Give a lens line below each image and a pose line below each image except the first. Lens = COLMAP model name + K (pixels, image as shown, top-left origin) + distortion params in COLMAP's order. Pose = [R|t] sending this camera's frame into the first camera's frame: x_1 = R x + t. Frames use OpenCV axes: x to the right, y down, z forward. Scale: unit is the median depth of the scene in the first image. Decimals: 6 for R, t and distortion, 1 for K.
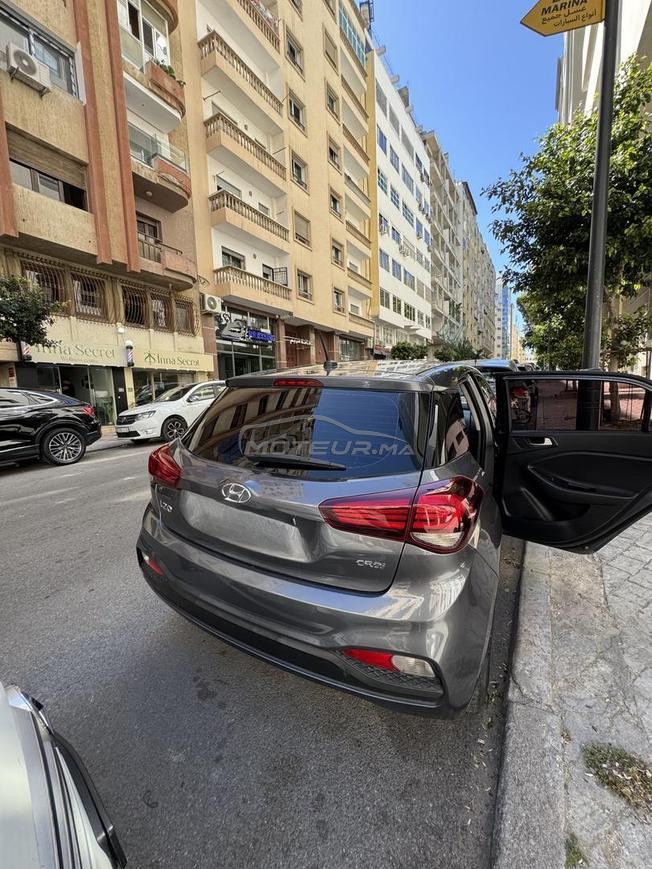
lens RADIAL K [[347.8, 0, 328.5], [0, 347.8, 433.6], [0, 0, 1]] dist [-0.006543, 0.000819]
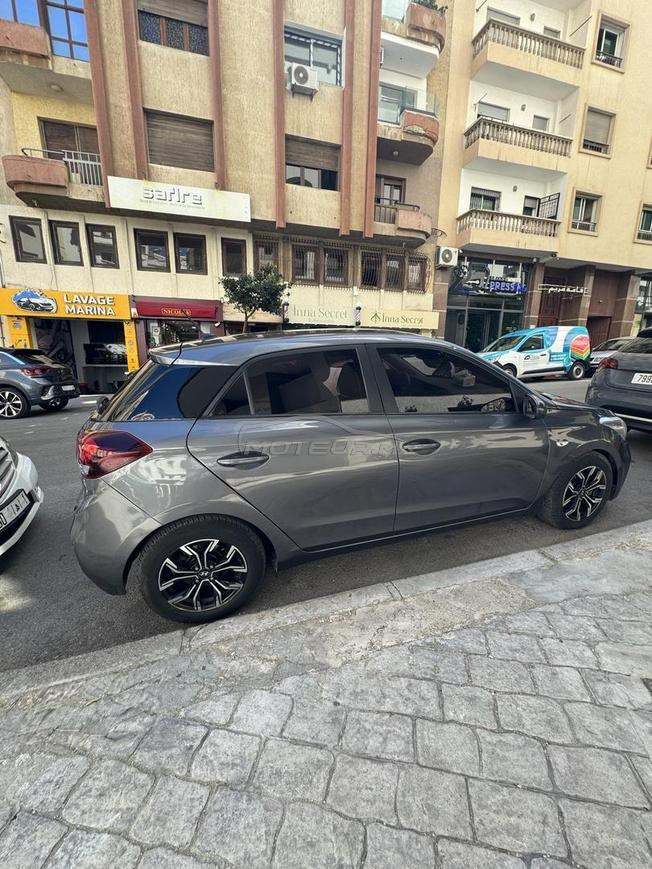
lens RADIAL K [[347.8, 0, 326.3], [0, 347.8, 434.4], [0, 0, 1]] dist [-0.006543, 0.000819]
pose [[0.735299, 0.192403, -0.649859, 0.134177], [-0.111048, 0.980101, 0.164530, -0.012616], [0.668583, -0.048814, 0.742033, 0.040648]]
